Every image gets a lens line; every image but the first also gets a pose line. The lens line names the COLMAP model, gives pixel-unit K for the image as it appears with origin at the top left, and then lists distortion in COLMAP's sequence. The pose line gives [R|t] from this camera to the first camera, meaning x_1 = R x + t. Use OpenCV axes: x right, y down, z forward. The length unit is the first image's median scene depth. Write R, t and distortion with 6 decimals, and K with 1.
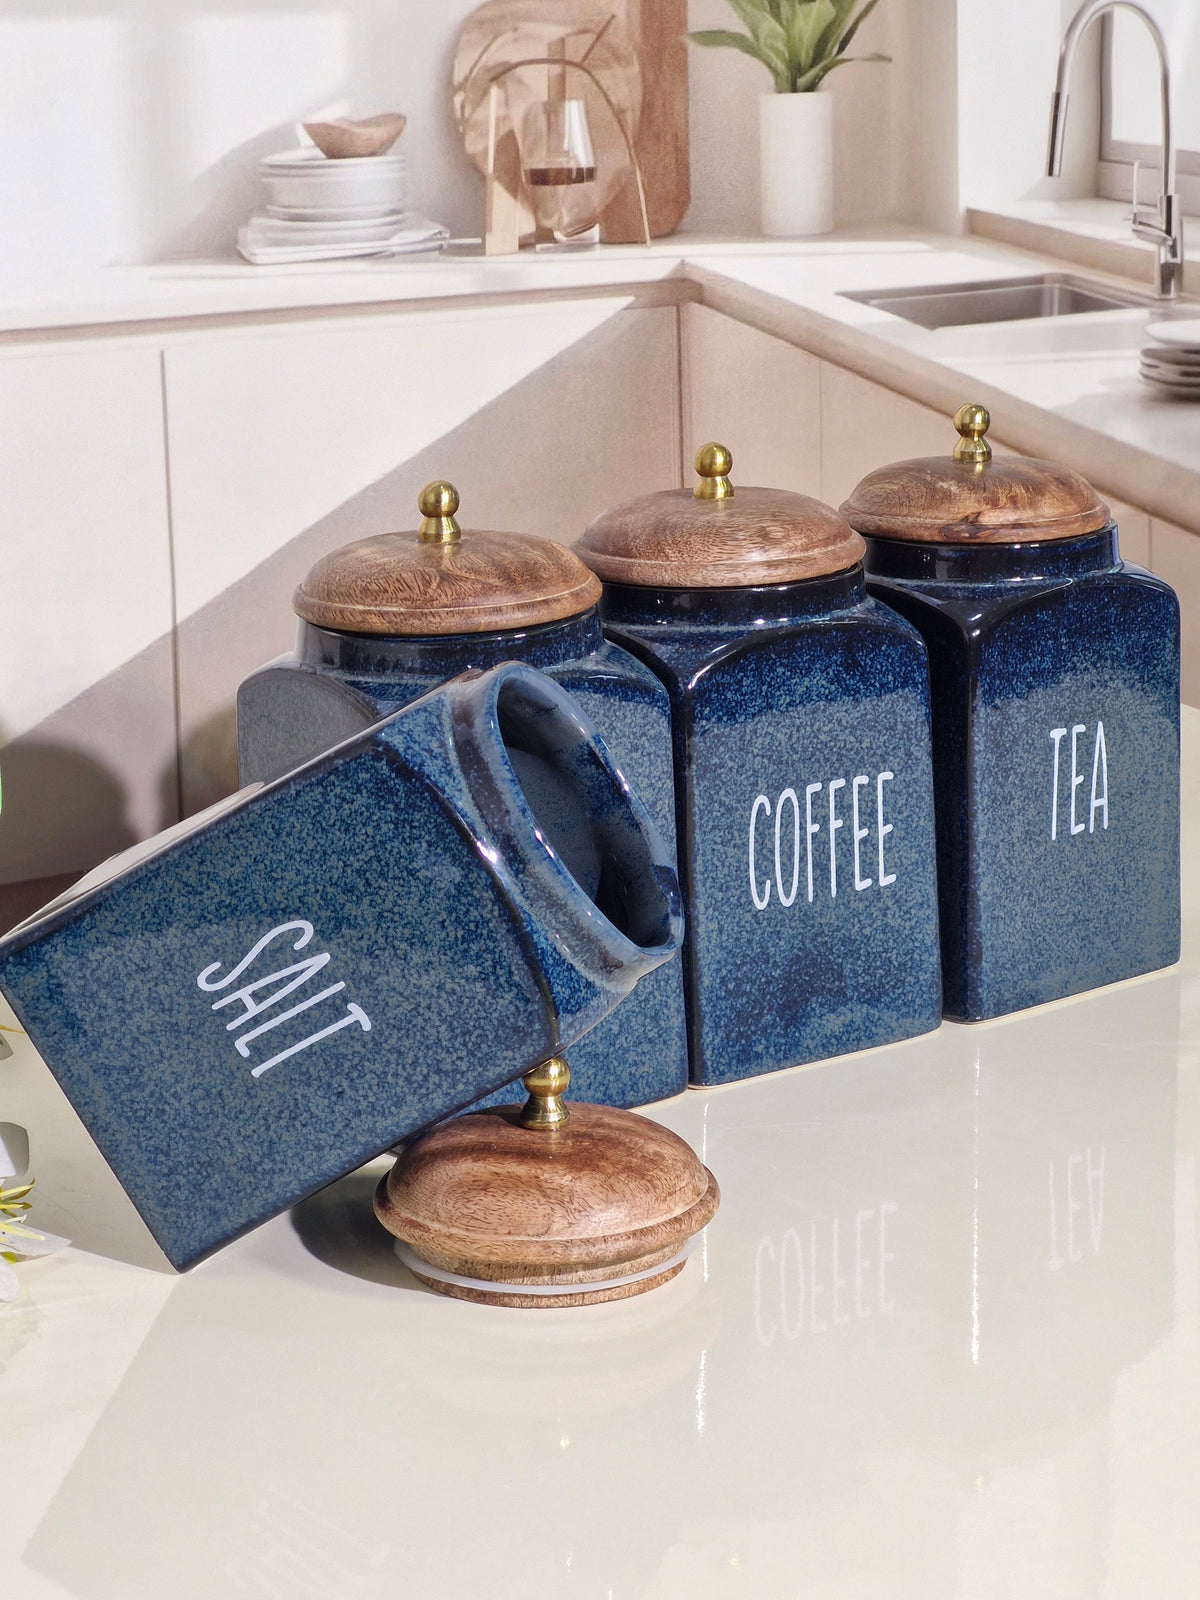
lens RADIAL K [[3487.8, 0, 600.0], [0, 3487.8, 800.0], [0, 0, 1]] dist [-0.427952, 6.865064]
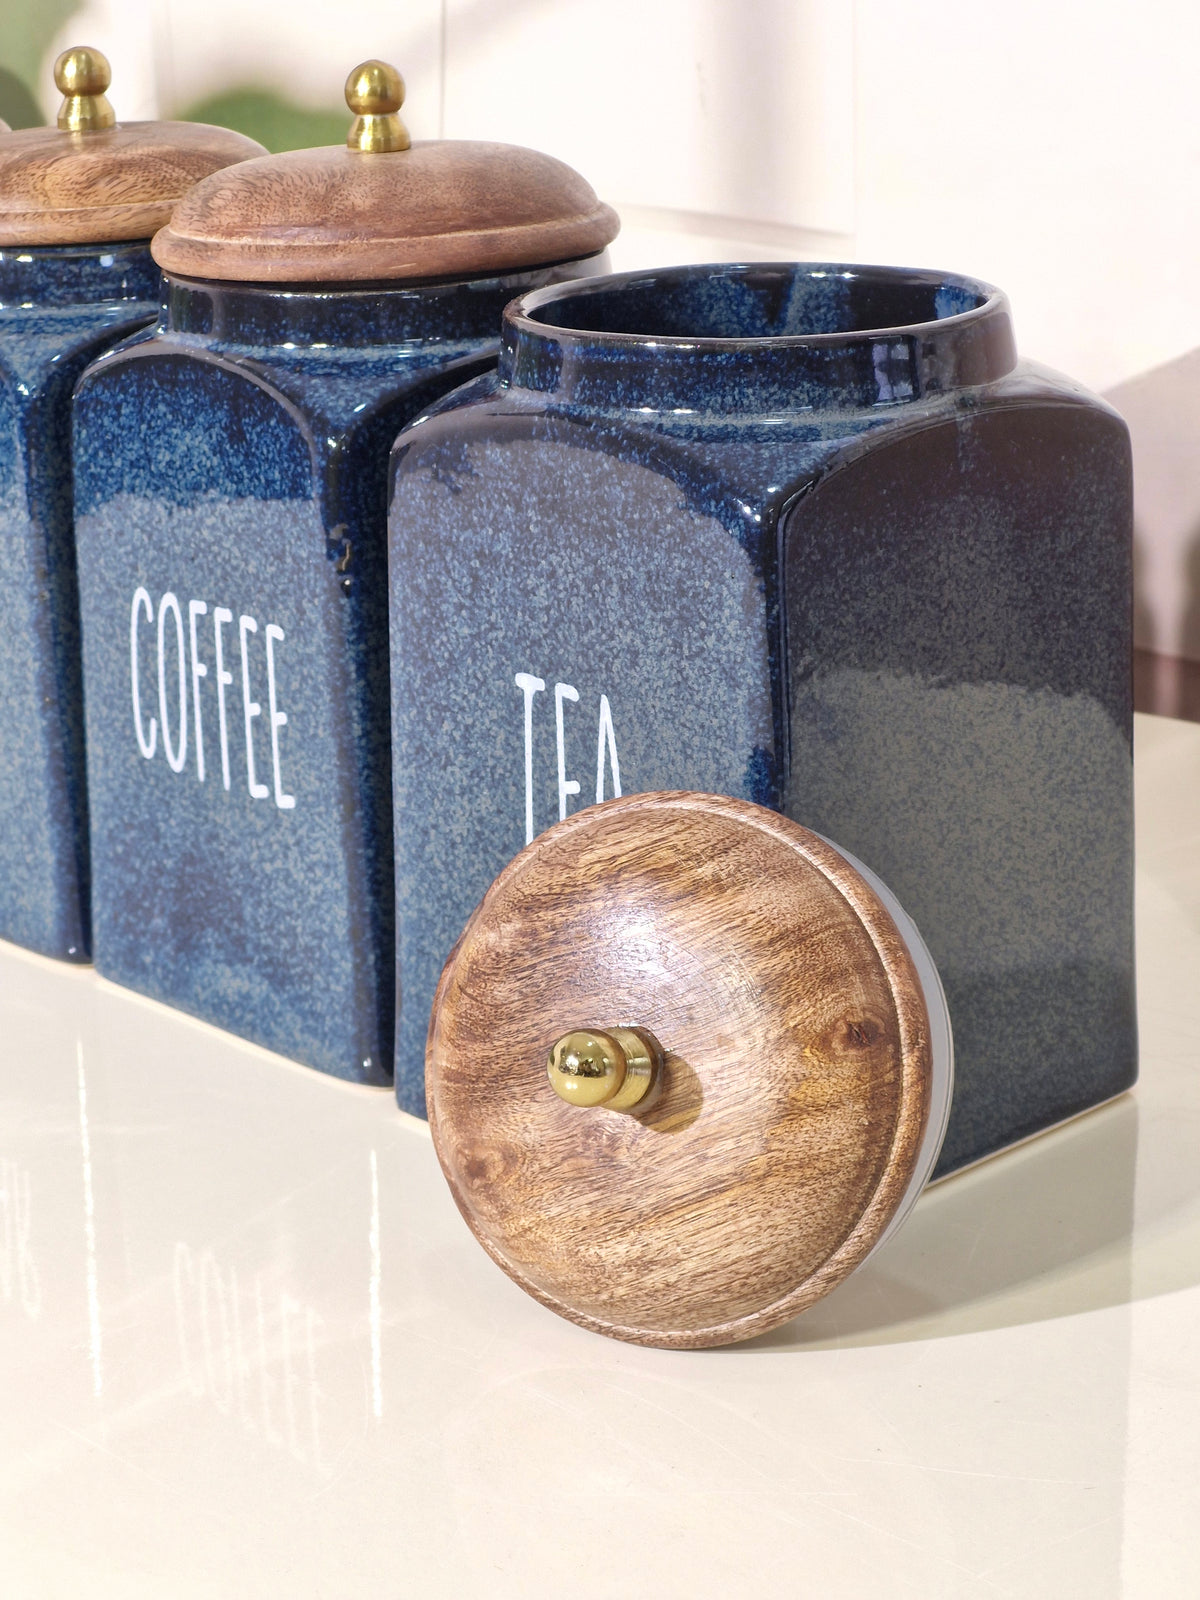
lens RADIAL K [[3619.5, 0, 600.0], [0, 3619.5, 800.0], [0, 0, 1]] dist [-0.333450, 4.763608]
pose [[0.102402, 0.300763, -0.948185, 0.700871], [-0.206284, 0.938896, 0.275538, -0.166335], [0.973119, 0.167380, 0.158187, 0.962789]]
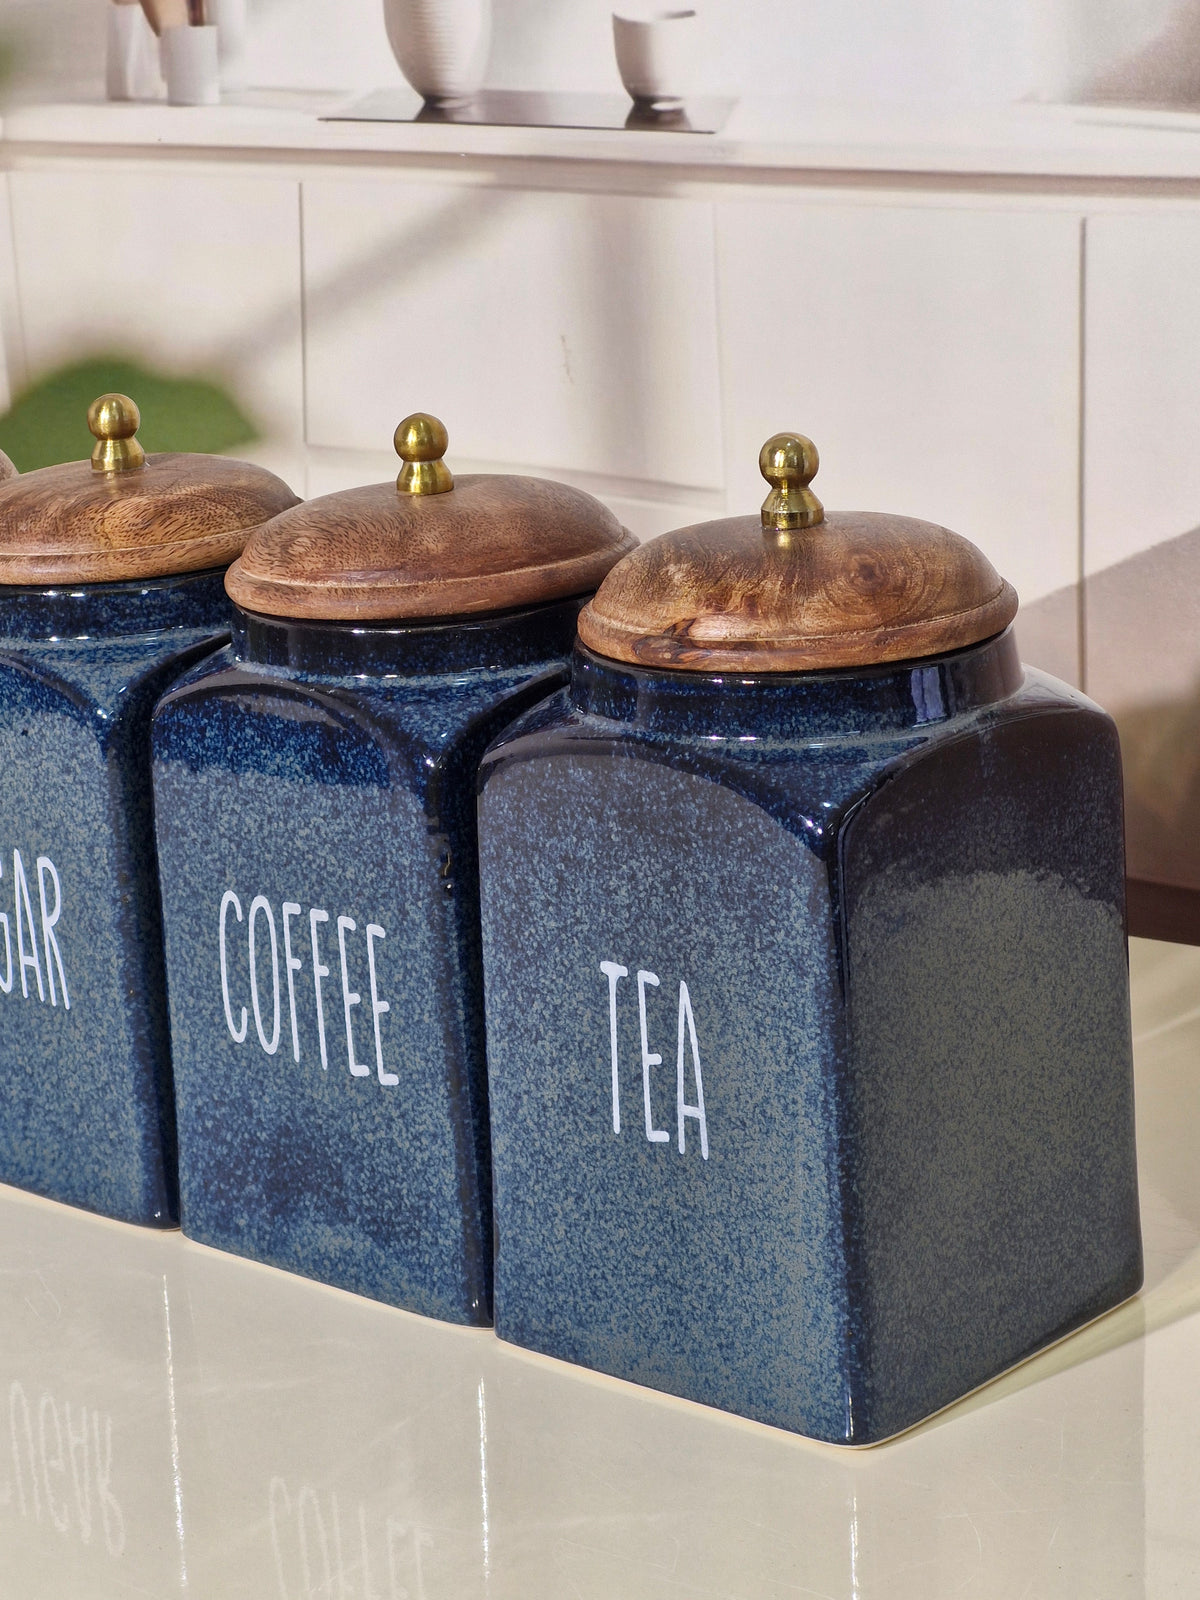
lens RADIAL K [[3619.5, 0, 600.0], [0, 3619.5, 800.0], [0, 0, 1]] dist [-0.333450, 4.763608]
pose [[0.226610, 0.260067, -0.938623, 0.756435], [-0.178028, 0.958518, 0.222598, -0.198588], [0.957577, 0.116658, 0.263509, 0.853883]]
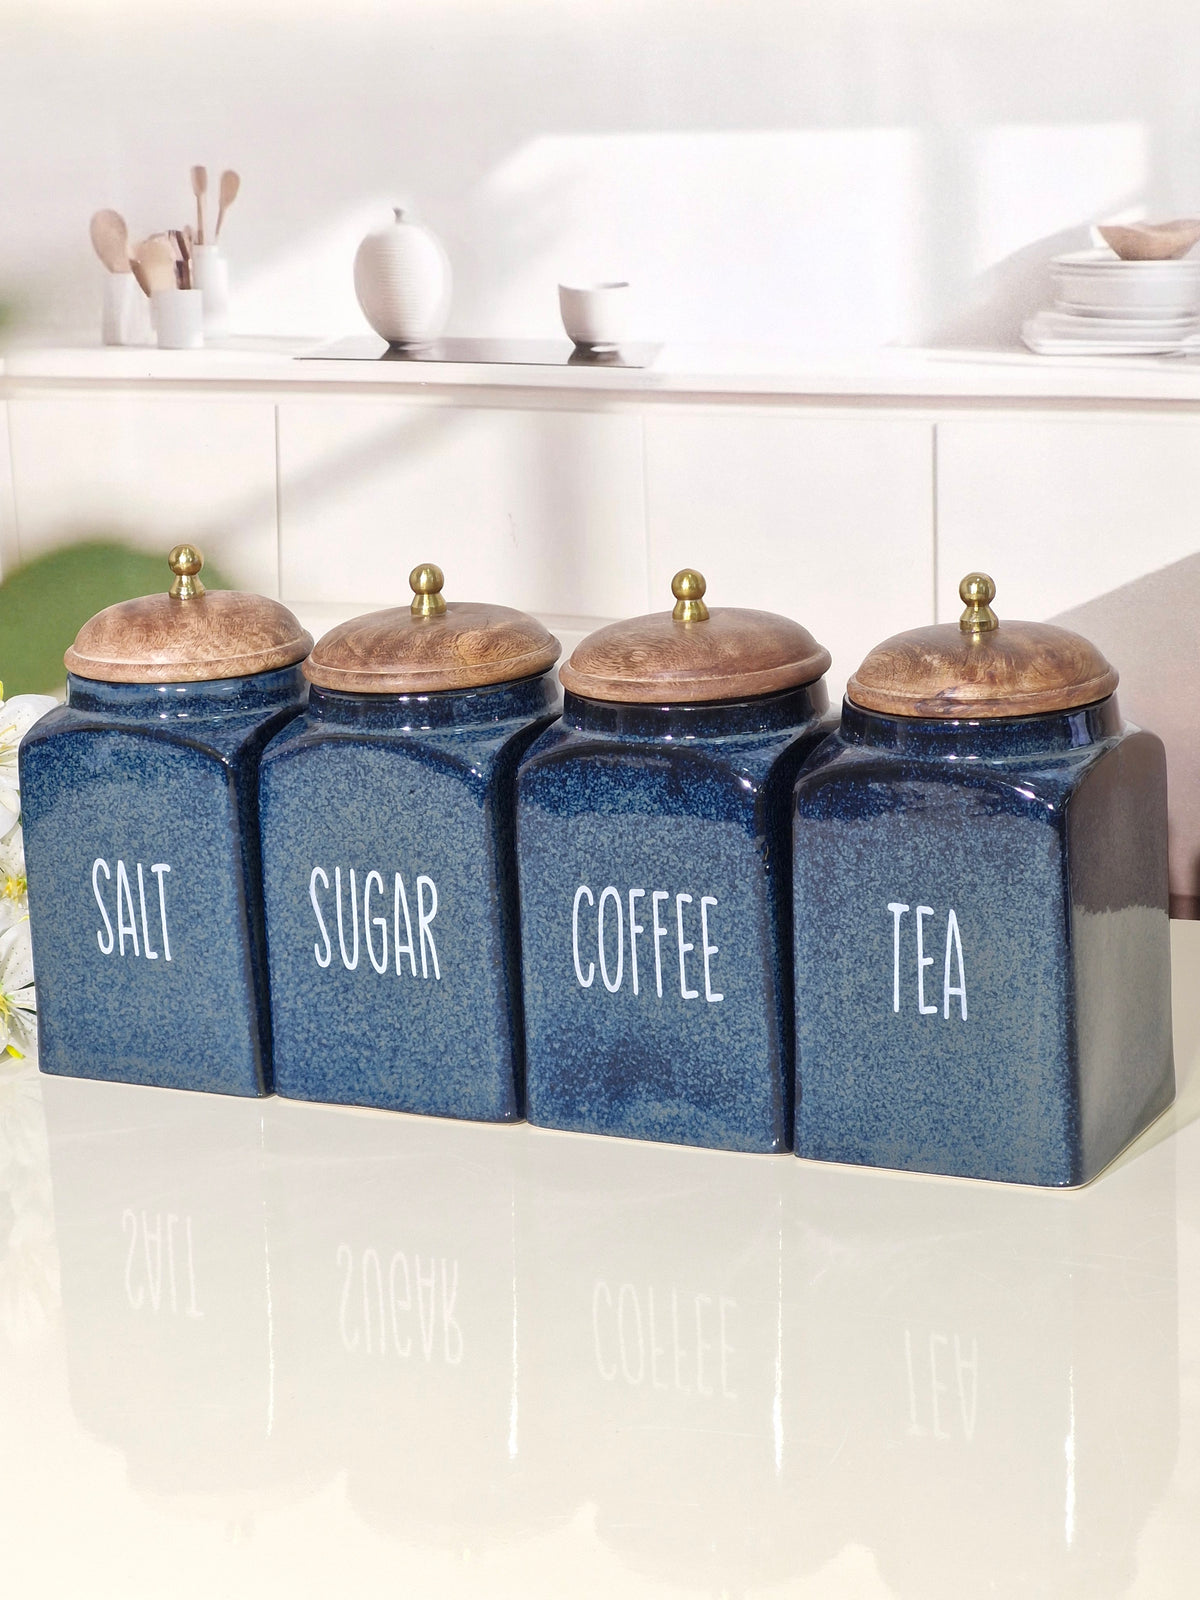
lens RADIAL K [[3619.5, 0, 600.0], [0, 3619.5, 800.0], [0, 0, 1]] dist [-0.333450, 4.763608]
pose [[0.464606, 0.202070, -0.862153, 1.019829], [-0.170261, 0.975834, 0.136963, -0.183732], [0.868995, 0.083157, 0.487783, 0.428211]]
